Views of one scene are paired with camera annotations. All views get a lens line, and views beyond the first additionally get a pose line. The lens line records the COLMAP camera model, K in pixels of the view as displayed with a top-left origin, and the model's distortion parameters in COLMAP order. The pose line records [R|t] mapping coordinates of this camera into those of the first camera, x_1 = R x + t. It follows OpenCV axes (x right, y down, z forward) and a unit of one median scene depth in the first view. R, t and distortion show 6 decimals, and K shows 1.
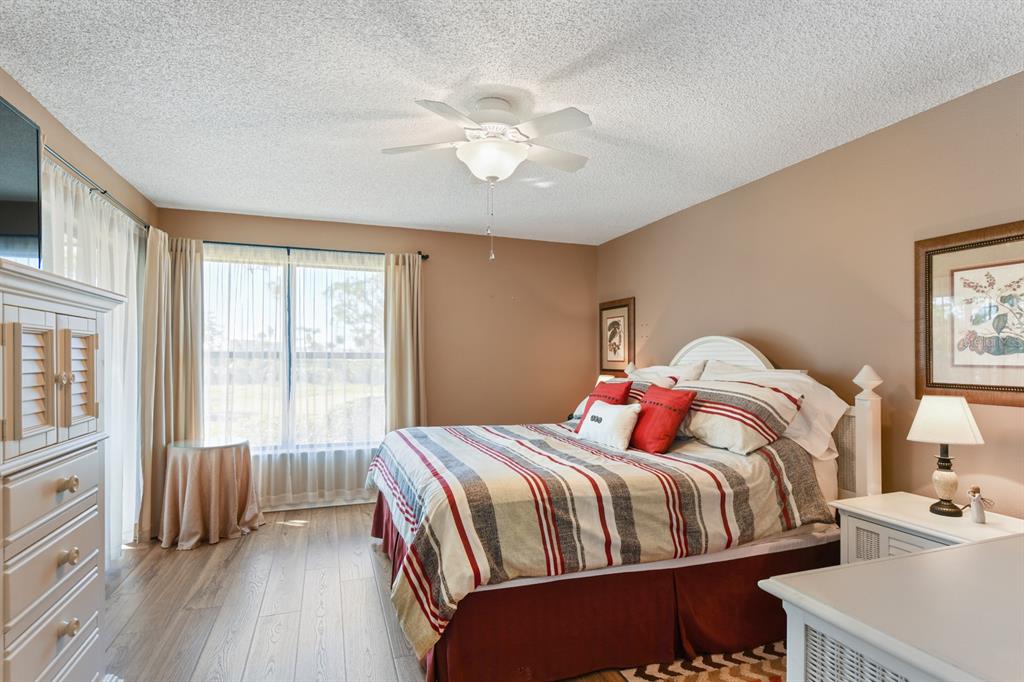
lens RADIAL K [[526.9, 0, 511.7], [0, 526.9, 354.8], [0, 0, 1]] dist [0.000965, -0.000071]
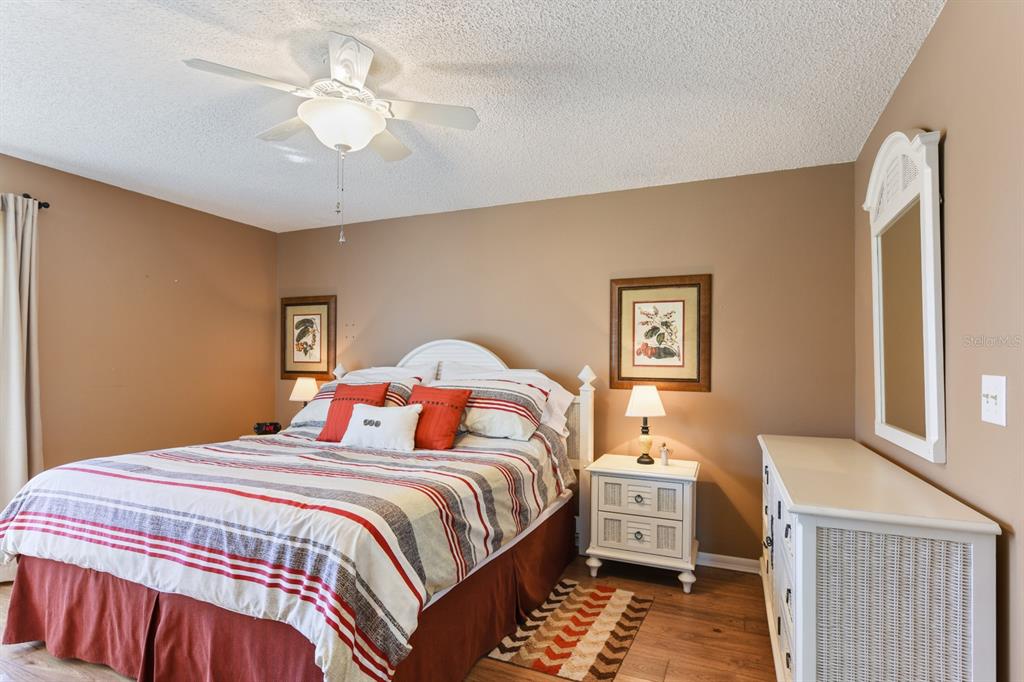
lens RADIAL K [[520.9, 0, 512.2], [0, 520.9, 357.6], [0, 0, 1]] dist [0.000742, -0.000233]
pose [[0.686286, 0.007292, 0.727295, -0.441194], [-0.009799, 0.999952, -0.000779, 0.002547], [-0.727266, -0.006592, 0.686324, 0.211619]]
